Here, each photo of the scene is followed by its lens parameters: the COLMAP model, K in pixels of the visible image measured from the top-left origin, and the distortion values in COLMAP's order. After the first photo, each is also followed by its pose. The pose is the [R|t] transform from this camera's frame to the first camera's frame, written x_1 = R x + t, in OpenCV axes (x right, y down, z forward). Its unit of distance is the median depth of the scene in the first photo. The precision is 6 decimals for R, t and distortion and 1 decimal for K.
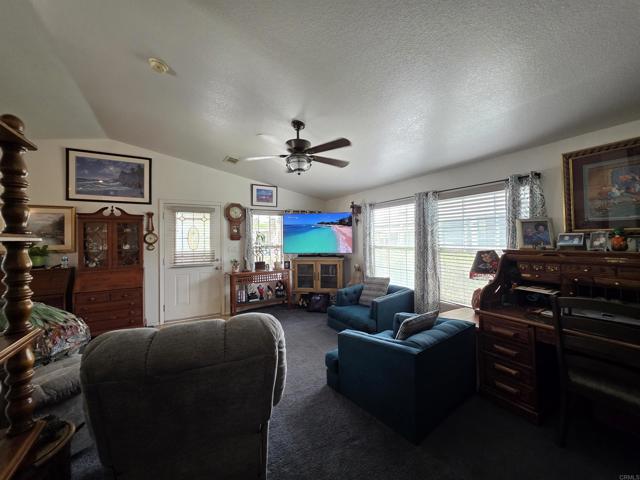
lens RADIAL K [[255.7, 0, 320.1], [0, 255.7, 234.7], [0, 0, 1]] dist [0.000580, 0.000212]
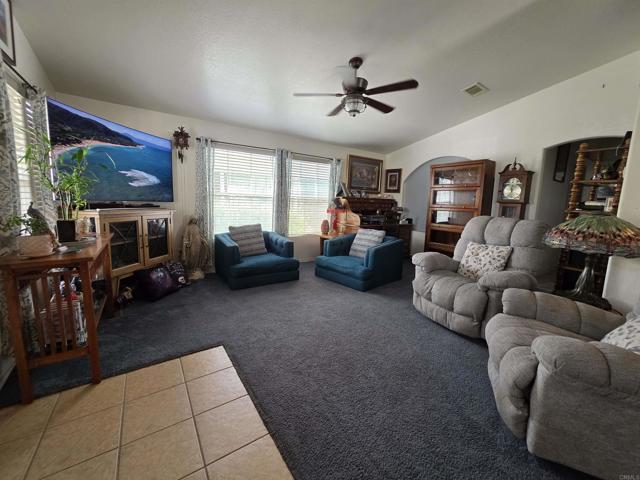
lens RADIAL K [[255.7, 0, 320.1], [0, 255.7, 234.7], [0, 0, 1]] dist [0.000580, 0.000212]
pose [[-0.076421, -0.113004, 0.990651, -0.901083], [-0.042646, 0.993018, 0.109985, 0.100086], [-0.996163, -0.033842, -0.080706, 0.956862]]
